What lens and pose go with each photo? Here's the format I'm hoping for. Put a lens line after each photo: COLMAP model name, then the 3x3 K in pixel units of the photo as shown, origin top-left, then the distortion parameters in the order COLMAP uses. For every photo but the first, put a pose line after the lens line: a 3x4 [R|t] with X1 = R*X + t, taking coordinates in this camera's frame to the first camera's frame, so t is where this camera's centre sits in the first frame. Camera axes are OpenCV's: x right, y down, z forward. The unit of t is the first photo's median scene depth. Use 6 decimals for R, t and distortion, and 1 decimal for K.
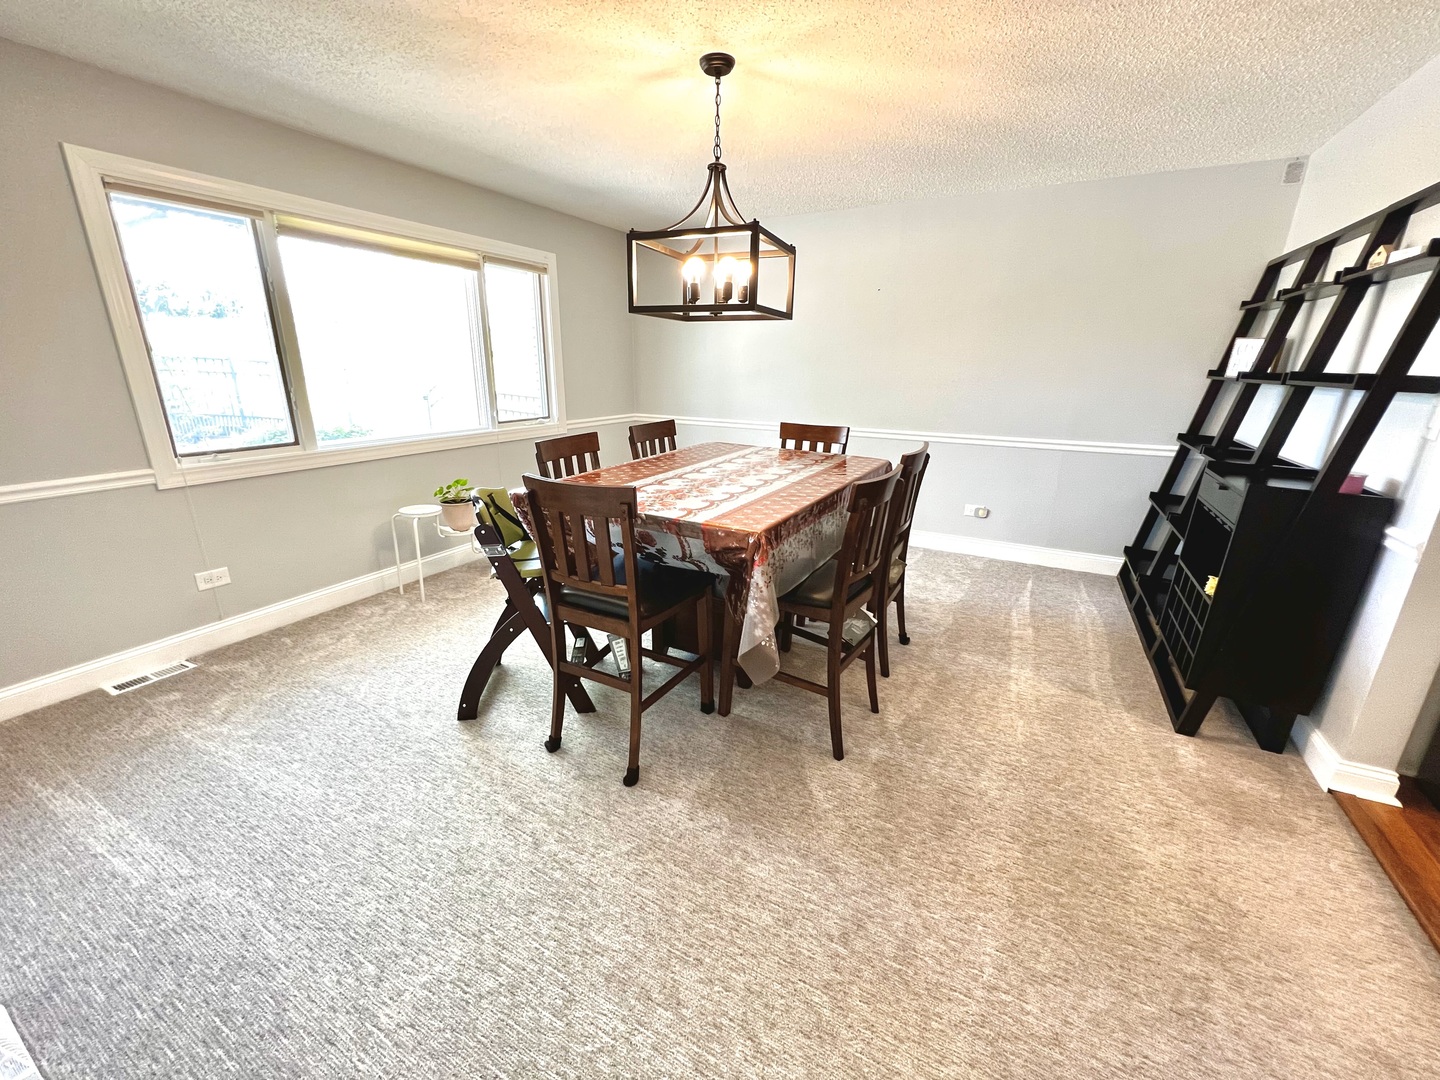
lens RADIAL K [[576.2, 0, 716.0], [0, 576.2, 536.1], [0, 0, 1]] dist [-0.001100, 0.000531]
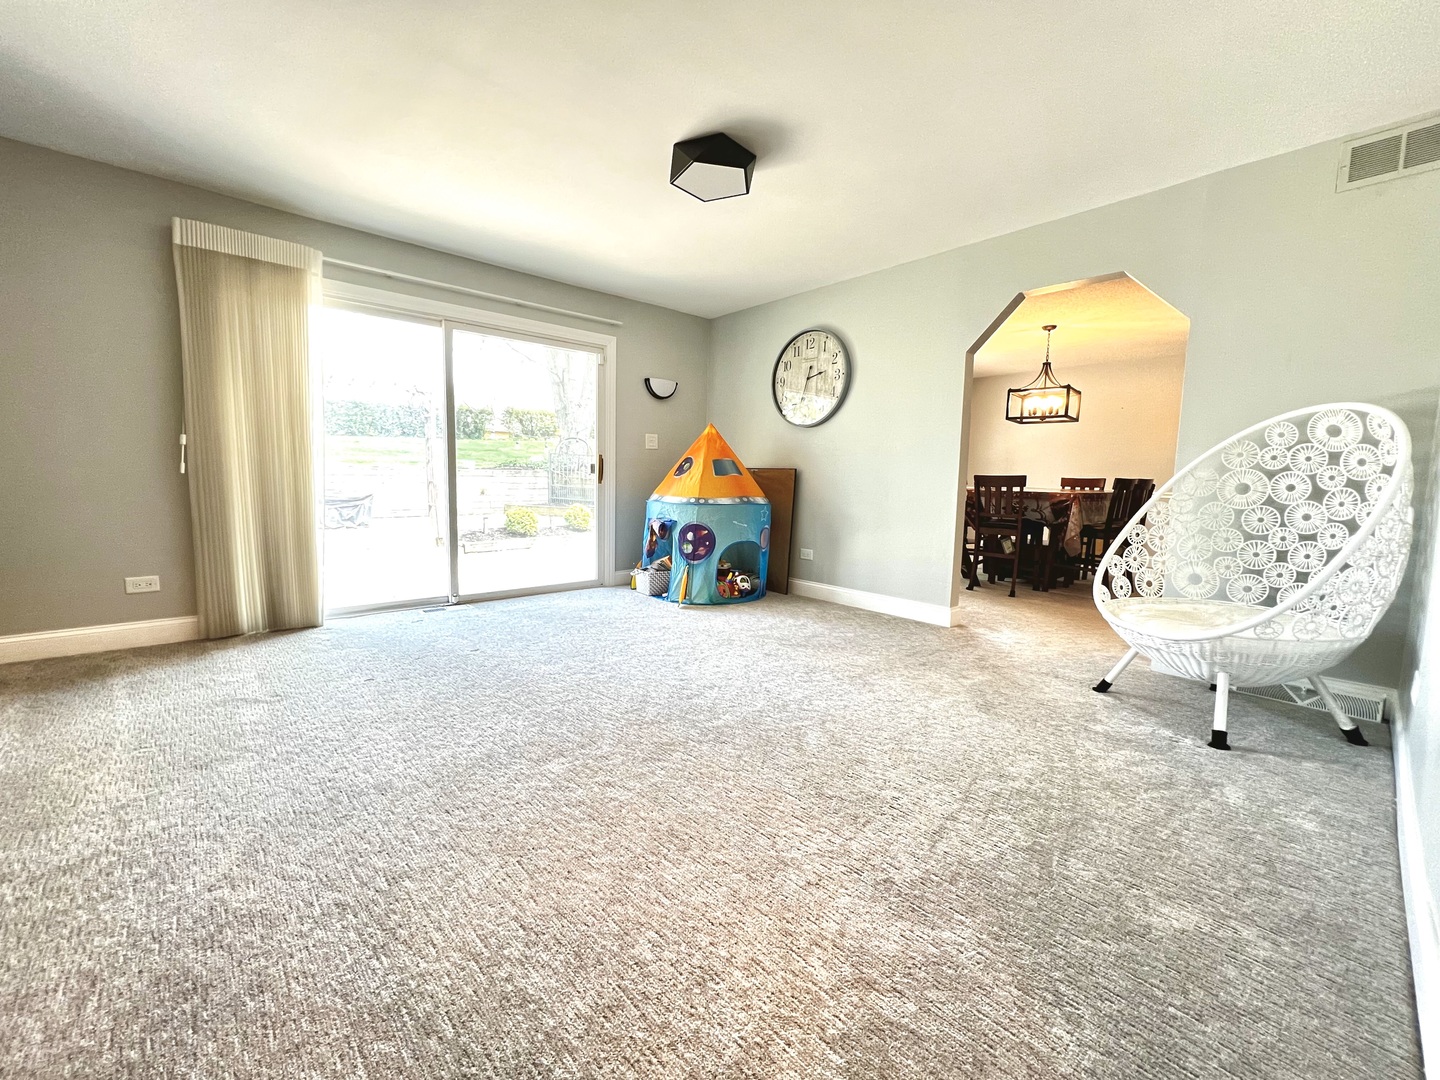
lens RADIAL K [[579.9, 0, 714.4], [0, 579.9, 535.3], [0, 0, 1]] dist [-0.000083, 0.000059]
pose [[0.942241, 0.045007, -0.331898, -0.482766], [-0.108891, 0.978263, -0.176479, 0.674547], [0.316741, 0.202426, 0.926660, -1.606286]]
